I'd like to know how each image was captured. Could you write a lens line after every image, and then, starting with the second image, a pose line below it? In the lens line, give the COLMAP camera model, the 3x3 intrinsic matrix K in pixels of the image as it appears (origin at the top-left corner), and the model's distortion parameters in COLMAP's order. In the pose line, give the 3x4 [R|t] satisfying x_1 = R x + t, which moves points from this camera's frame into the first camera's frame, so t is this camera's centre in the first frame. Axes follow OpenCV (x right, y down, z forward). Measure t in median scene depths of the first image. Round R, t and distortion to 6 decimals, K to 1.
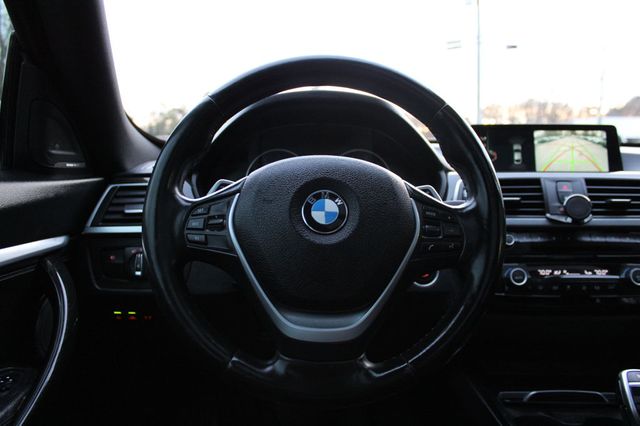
lens RADIAL K [[556.6, 0, 320.0], [0, 556.6, 213.0], [0, 0, 1]] dist [-0.097426, 0.011422]
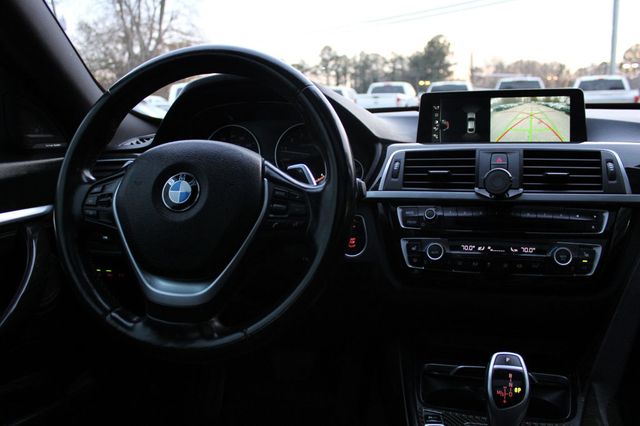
lens RADIAL K [[556.6, 0, 320.0], [0, 556.6, 213.0], [0, 0, 1]] dist [-0.097426, 0.011422]
pose [[0.971458, 0.014762, -0.236753, 0.382051], [0.004660, 0.996681, 0.081269, -0.034260], [0.237167, -0.080053, 0.968165, -0.013474]]
